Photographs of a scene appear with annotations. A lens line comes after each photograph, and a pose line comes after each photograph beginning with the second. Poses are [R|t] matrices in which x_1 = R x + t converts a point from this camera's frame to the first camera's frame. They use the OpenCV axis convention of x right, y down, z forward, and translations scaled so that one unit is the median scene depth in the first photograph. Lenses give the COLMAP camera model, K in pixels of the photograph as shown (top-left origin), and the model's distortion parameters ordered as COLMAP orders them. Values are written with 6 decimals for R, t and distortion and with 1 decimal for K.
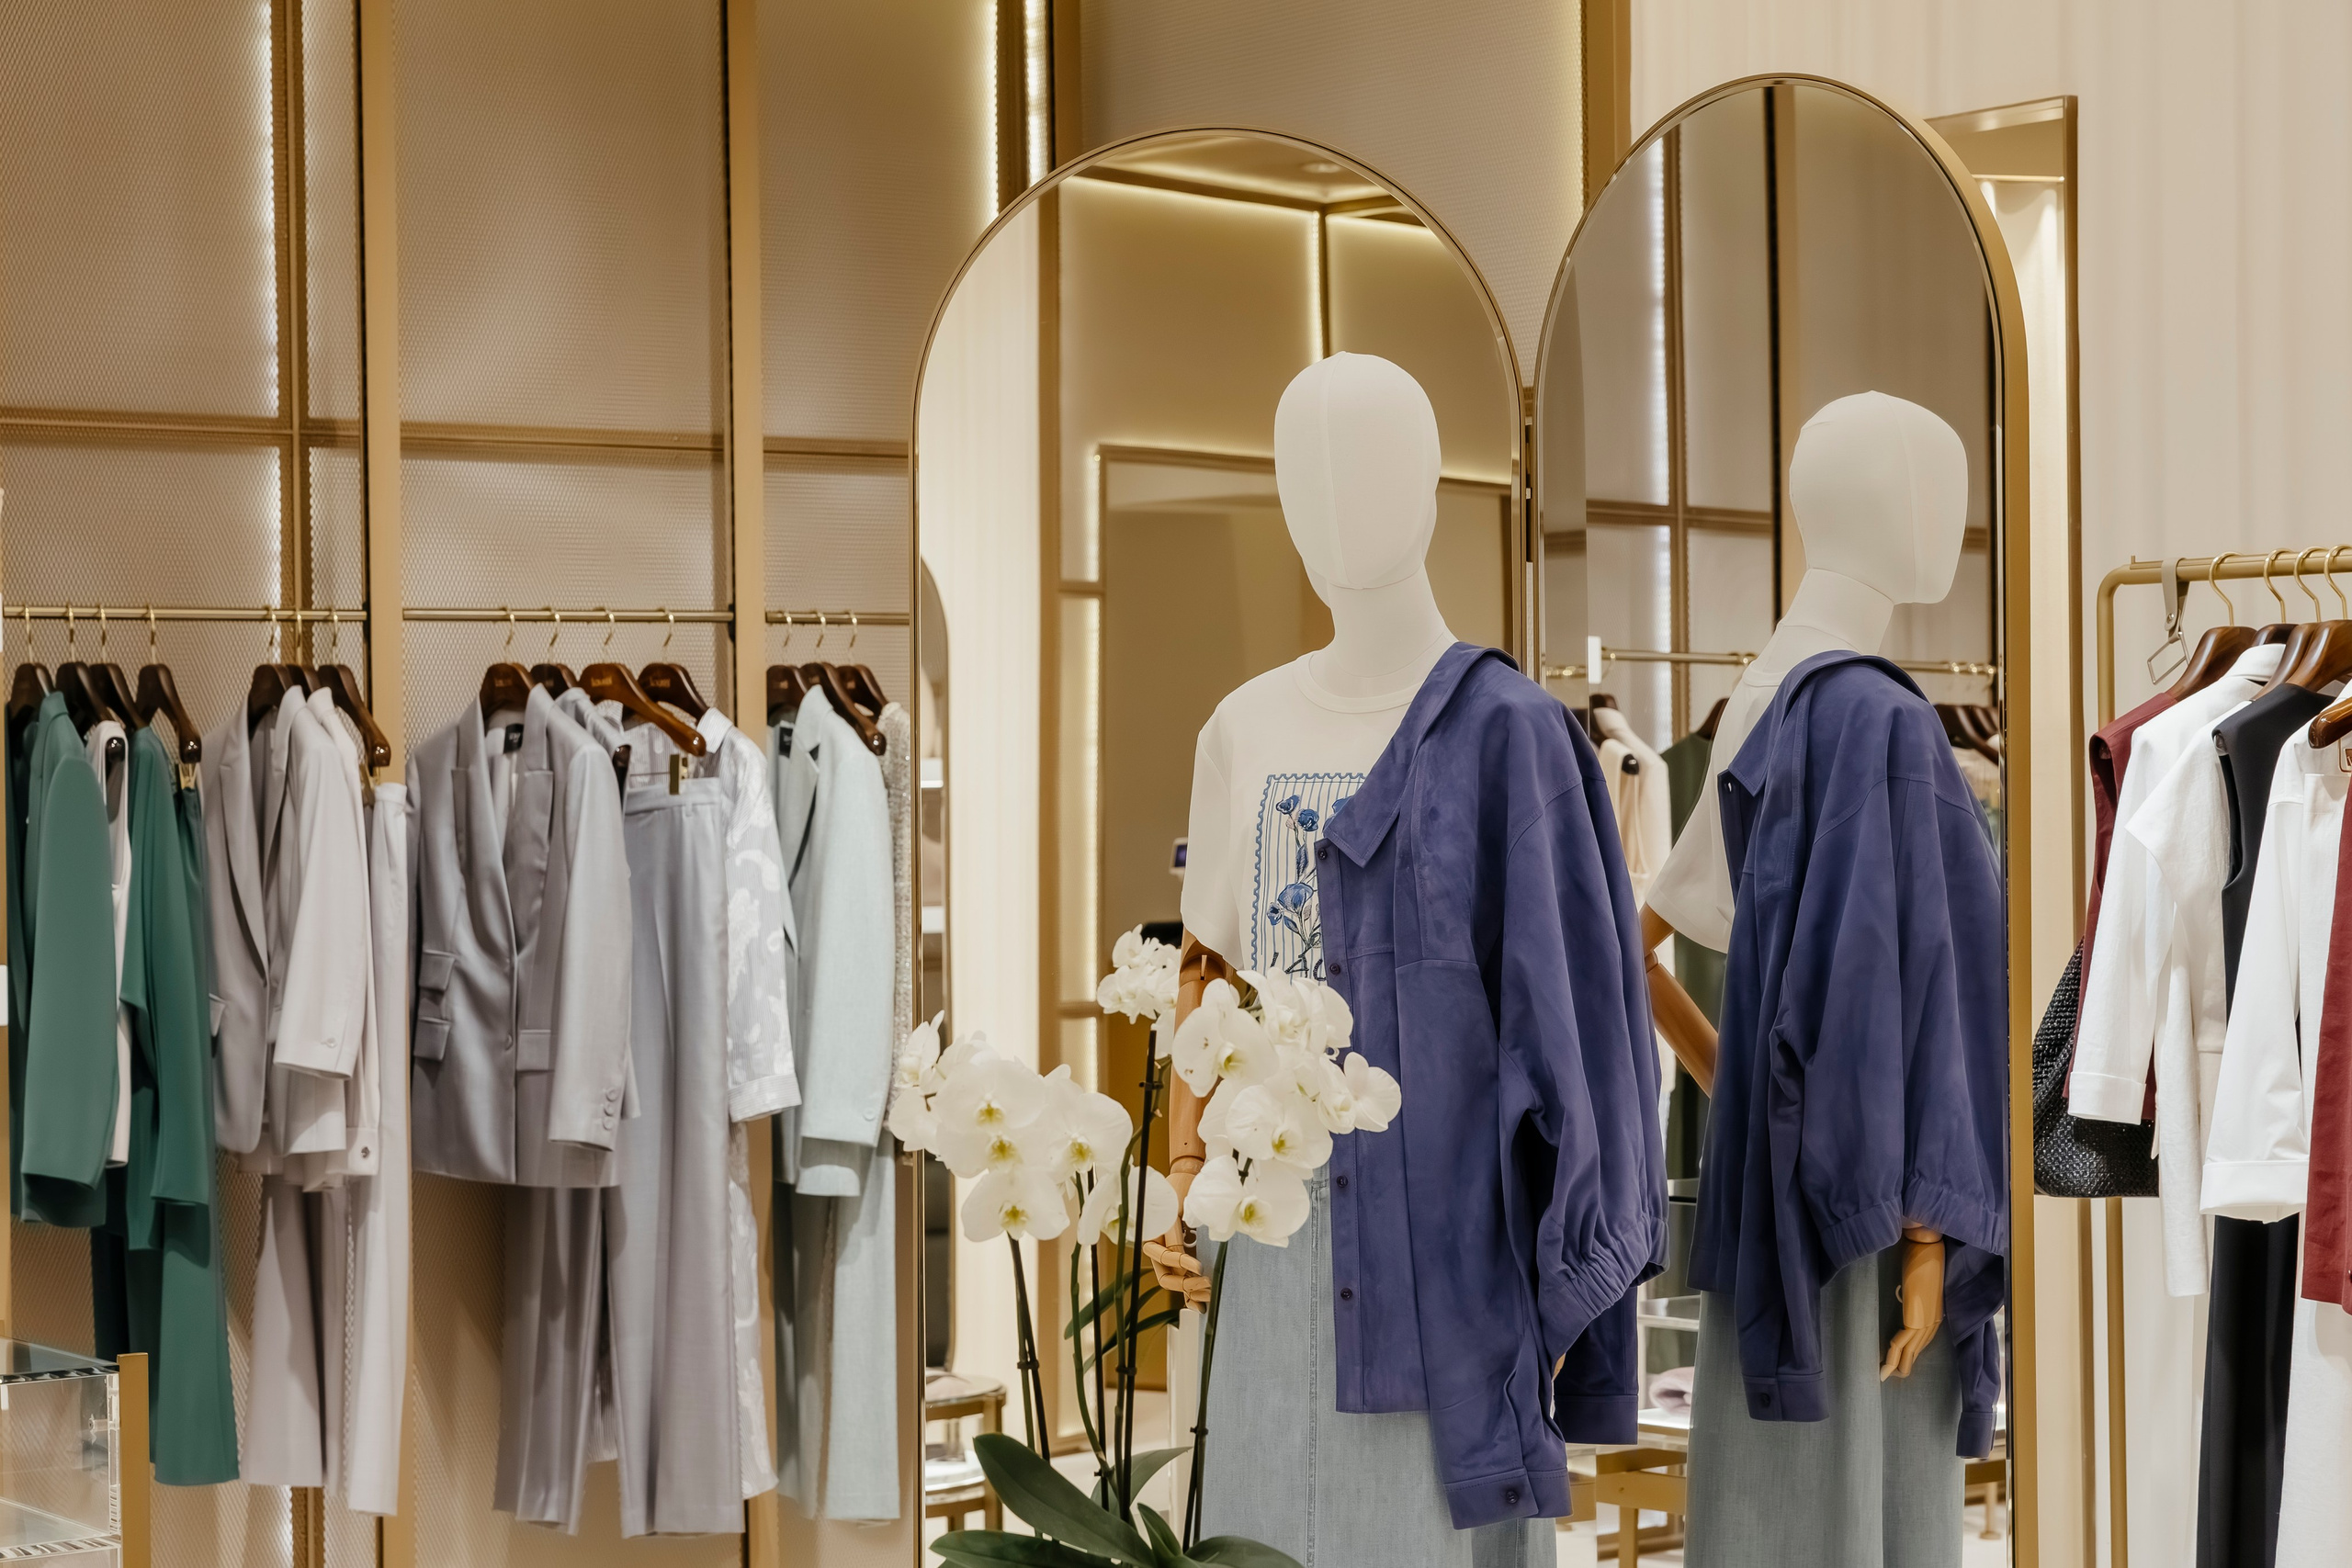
lens RADIAL K [[4487.6, 0, 1176.0], [0, 4487.6, 784.0], [0, 0, 1]] dist [0.047816, -0.140264]
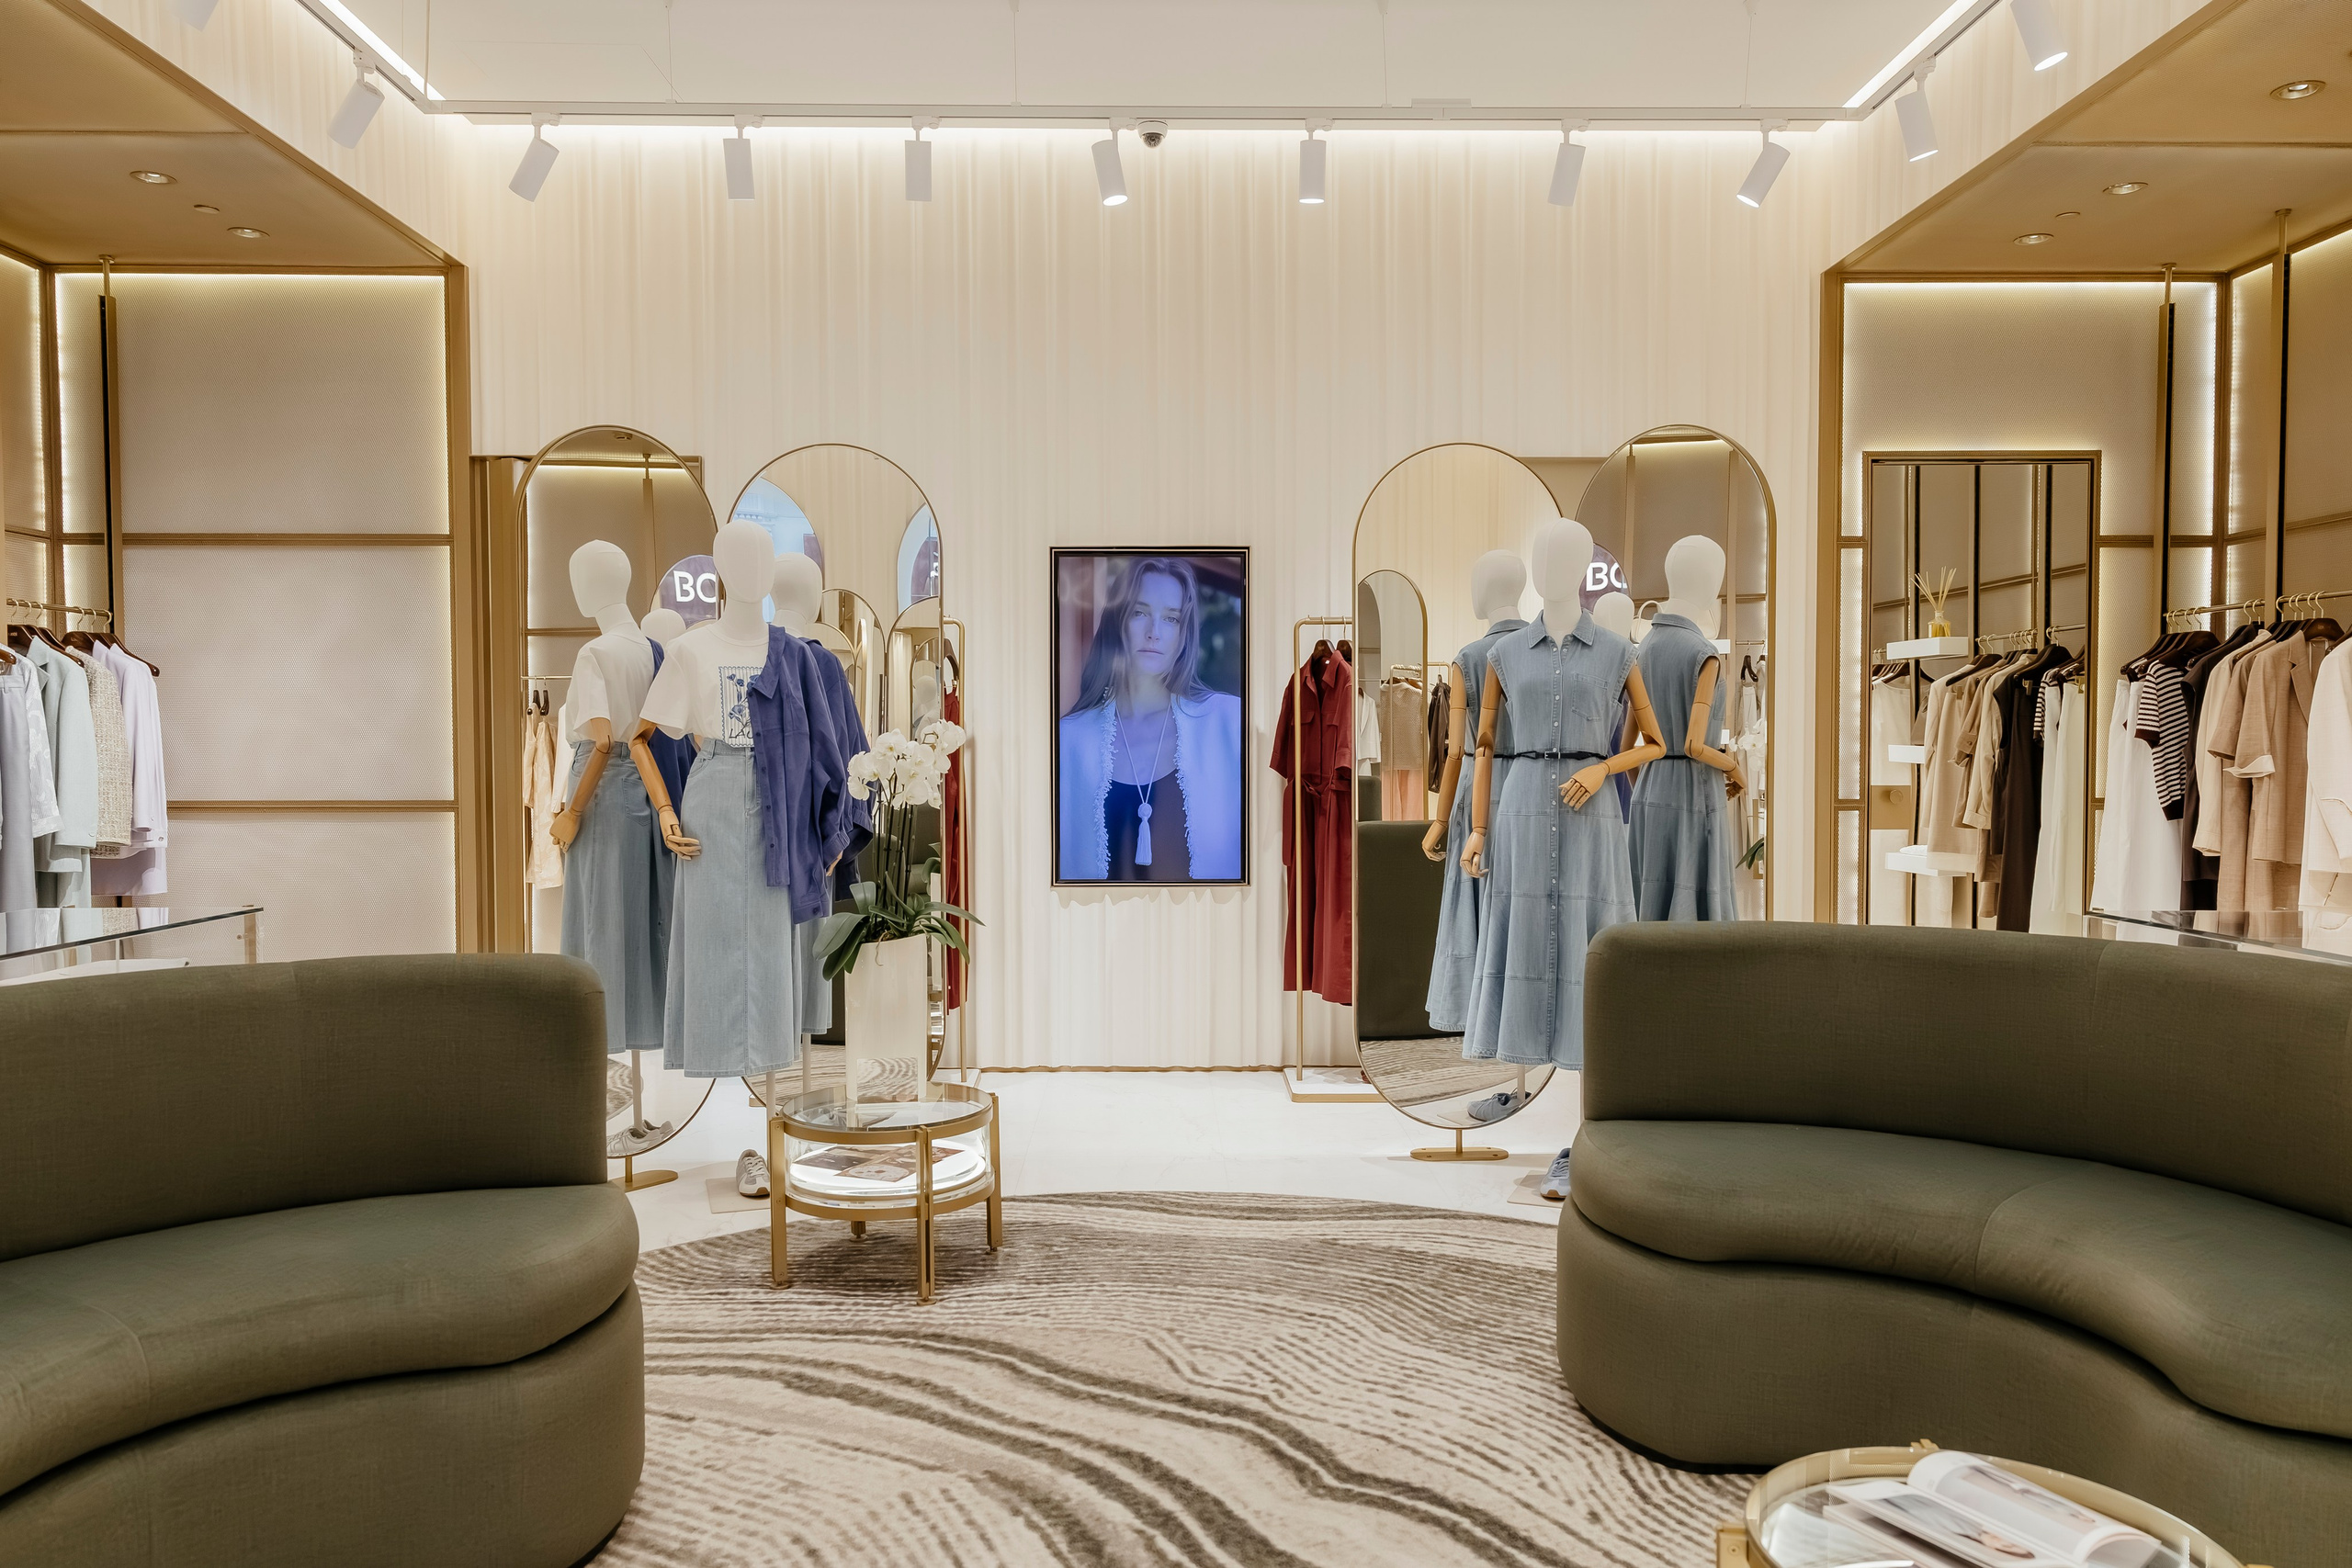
lens RADIAL K [[1662.9, 0, 1176.0], [0, 1662.9, 784.0], [0, 0, 1]] dist [0.021968, -0.001659]
pose [[0.585327, -0.011119, 0.810721, -0.464406], [-0.003999, 0.999854, 0.016600, 0.037503], [-0.810787, -0.012958, 0.585197, 0.109672]]
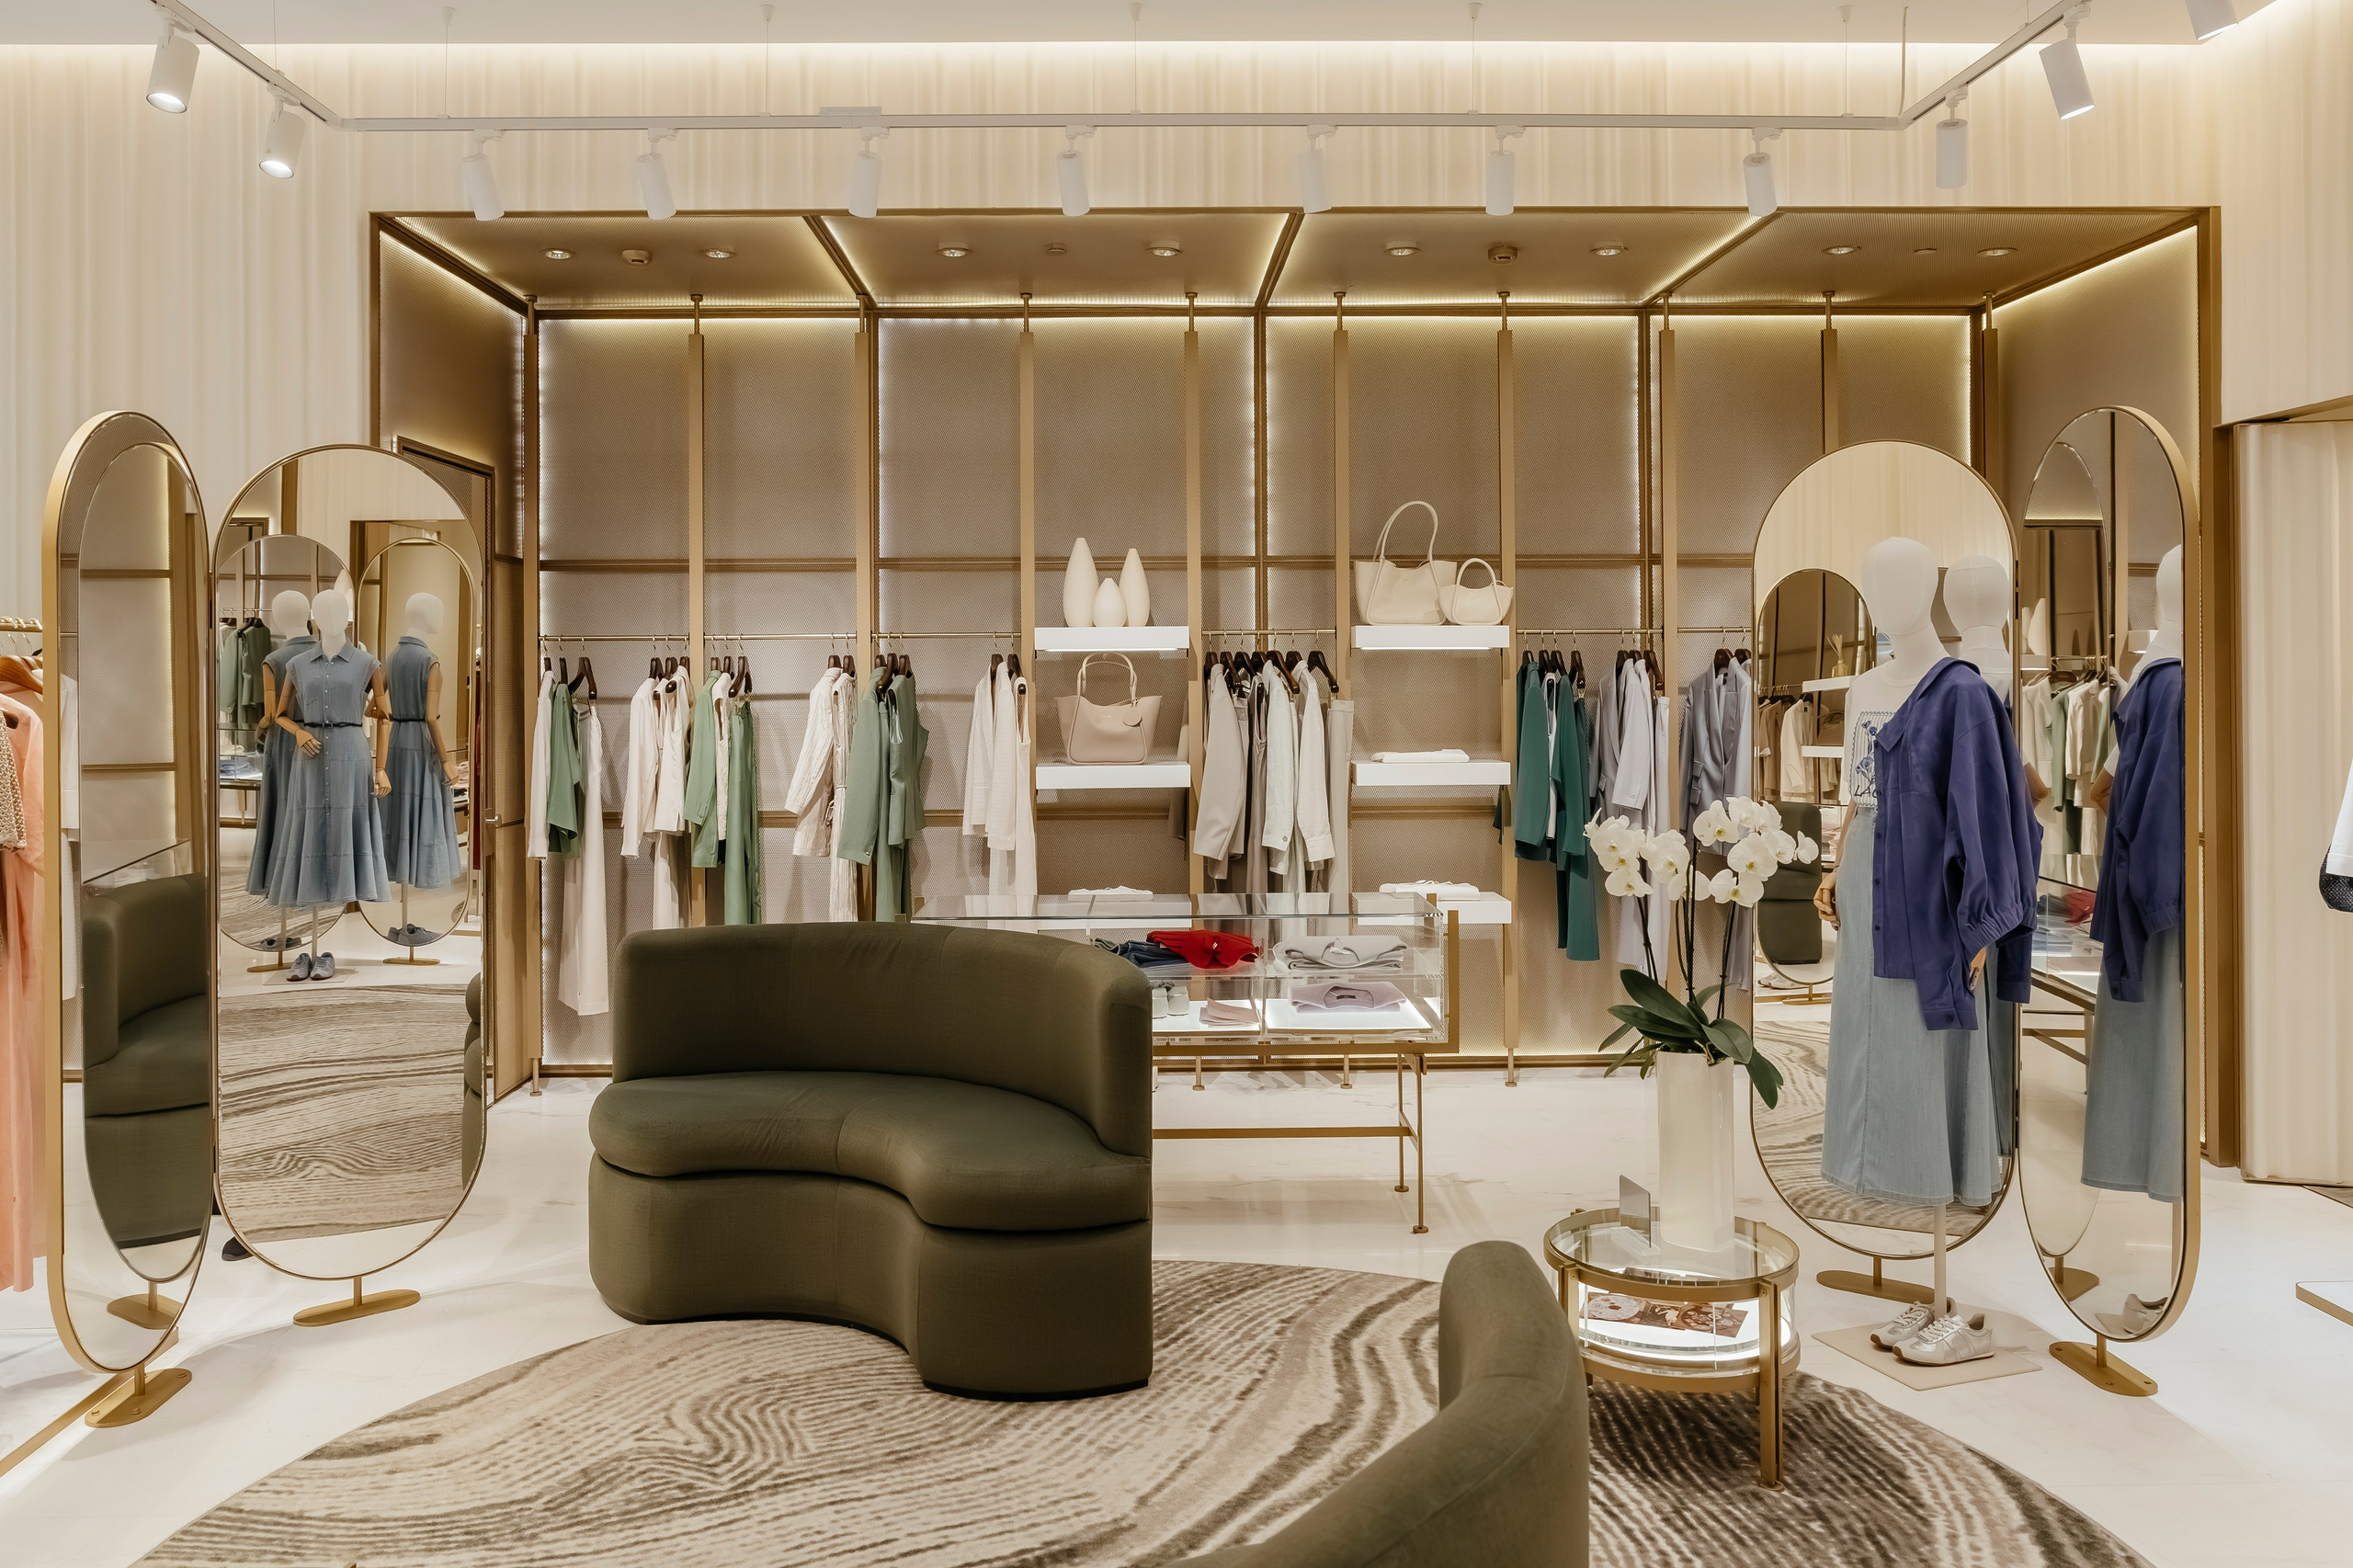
lens RADIAL K [[1799.5, 0, 1162.1], [0, 1799.5, 656.6], [0, 0, 1]] dist [-0.009261, -0.002737]
pose [[0.818281, 0.003054, -0.574810, 0.190018], [-0.006874, 0.999966, -0.004472, -0.017466], [0.574777, 0.007611, 0.818275, -0.009227]]
